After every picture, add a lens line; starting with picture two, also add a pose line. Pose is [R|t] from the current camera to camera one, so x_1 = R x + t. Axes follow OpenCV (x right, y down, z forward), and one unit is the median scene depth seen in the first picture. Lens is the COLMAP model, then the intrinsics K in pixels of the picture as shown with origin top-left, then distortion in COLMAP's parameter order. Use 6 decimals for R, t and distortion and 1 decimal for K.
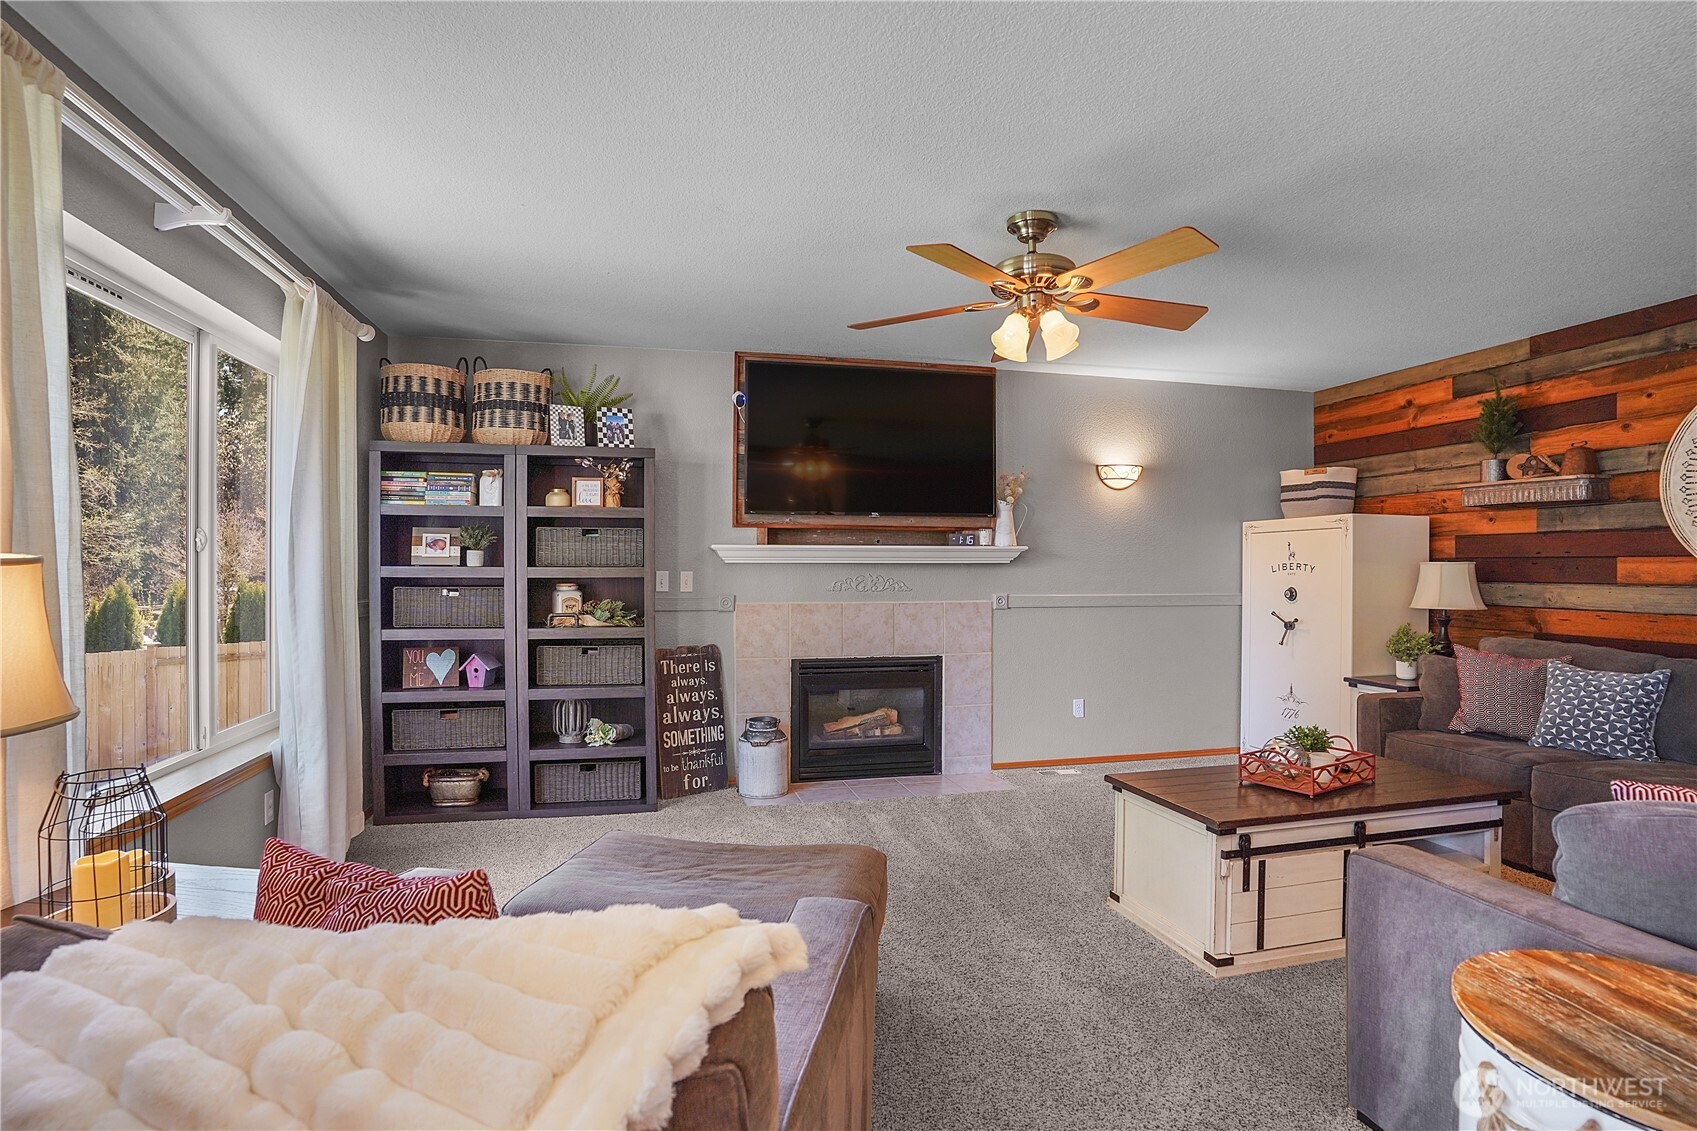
lens RADIAL K [[860.6, 0, 851.7], [0, 860.6, 553.7], [0, 0, 1]] dist [-0.057455, 0.030073]
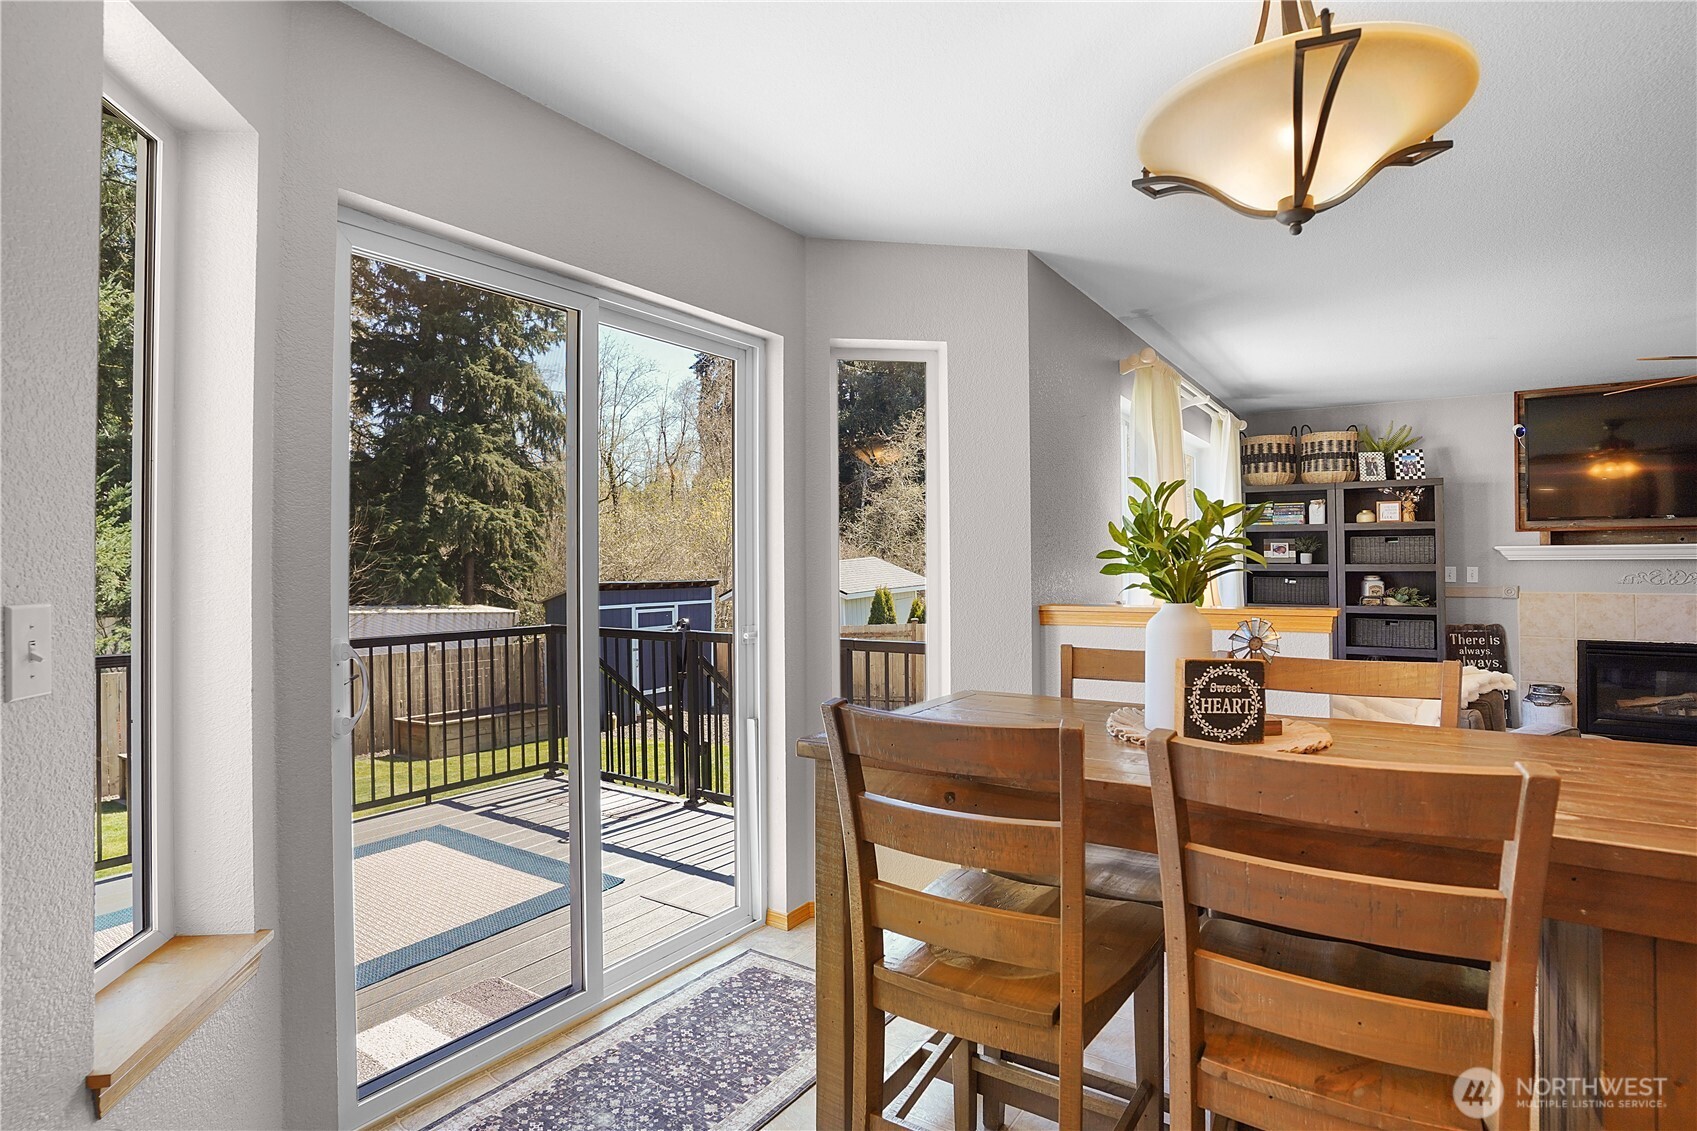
lens RADIAL K [[860.6, 0, 851.7], [0, 860.6, 553.7], [0, 0, 1]] dist [-0.057455, 0.030073]
pose [[0.676585, -0.011385, -0.736277, 0.122119], [0.014686, 0.999890, -0.001966, -0.011765], [0.736218, -0.009483, 0.676678, -0.613392]]
